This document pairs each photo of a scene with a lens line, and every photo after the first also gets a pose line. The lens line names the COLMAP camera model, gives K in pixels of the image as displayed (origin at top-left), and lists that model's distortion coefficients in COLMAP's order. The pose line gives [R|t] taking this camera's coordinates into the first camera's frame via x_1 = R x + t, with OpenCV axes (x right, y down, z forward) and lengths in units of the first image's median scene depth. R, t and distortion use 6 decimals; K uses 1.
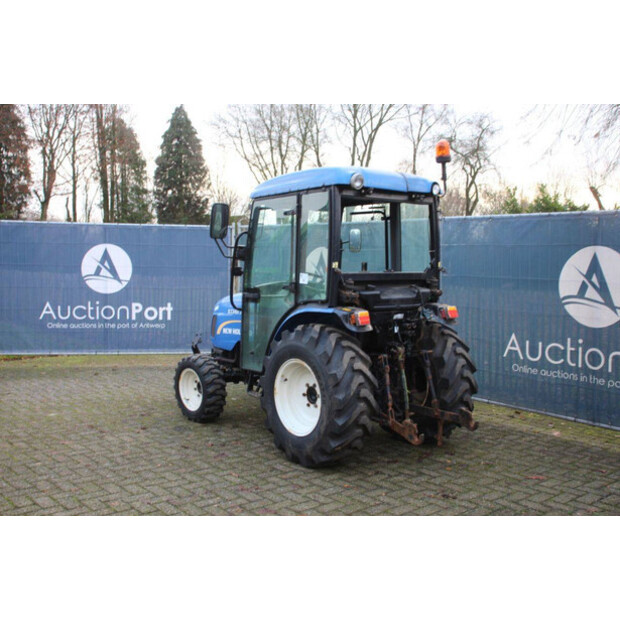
lens RADIAL K [[703.6, 0, 312.7], [0, 703.6, 311.9], [0, 0, 1]] dist [-0.072851, 0.000000]
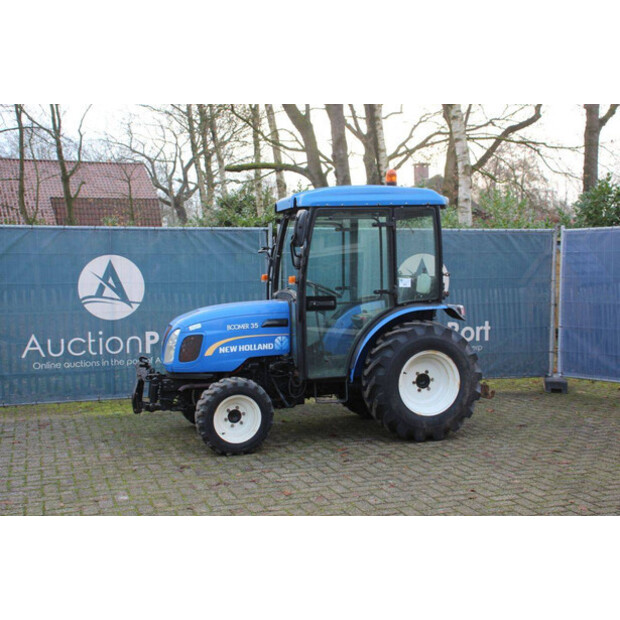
lens RADIAL K [[808.7, 0, 308.0], [0, 808.7, 310.4], [0, 0, 1]] dist [0.043003, 0.000000]
pose [[0.381114, -0.066188, 0.922156, -1.187221], [0.087080, 0.995570, 0.035468, -0.057580], [-0.920418, 0.066784, 0.385189, 0.585118]]
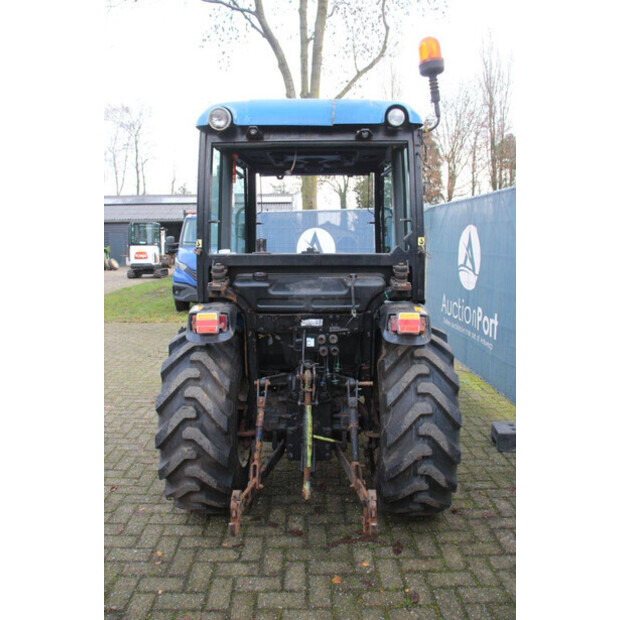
lens RADIAL K [[509.0, 0, 313.4], [0, 509.0, 311.1], [0, 0, 1]] dist [-0.167633, 0.148123]
pose [[0.768860, 0.074353, -0.635080, 0.384018], [-0.038580, 0.996801, 0.069996, -0.033731], [0.638252, -0.029316, 0.769269, 0.594140]]
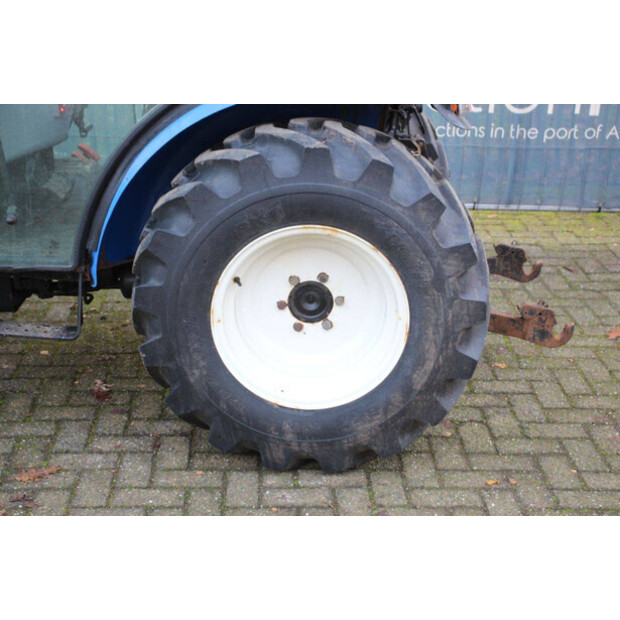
lens RADIAL K [[1103.1, 0, 306.0], [0, 1103.1, 312.3], [0, 0, 1]] dist [0.158869, 0.000000]
pose [[0.626138, -0.286491, 0.725172, -0.413027], [0.044559, 0.941678, 0.333552, -0.076262], [-0.778438, -0.176536, 0.602386, 0.564683]]
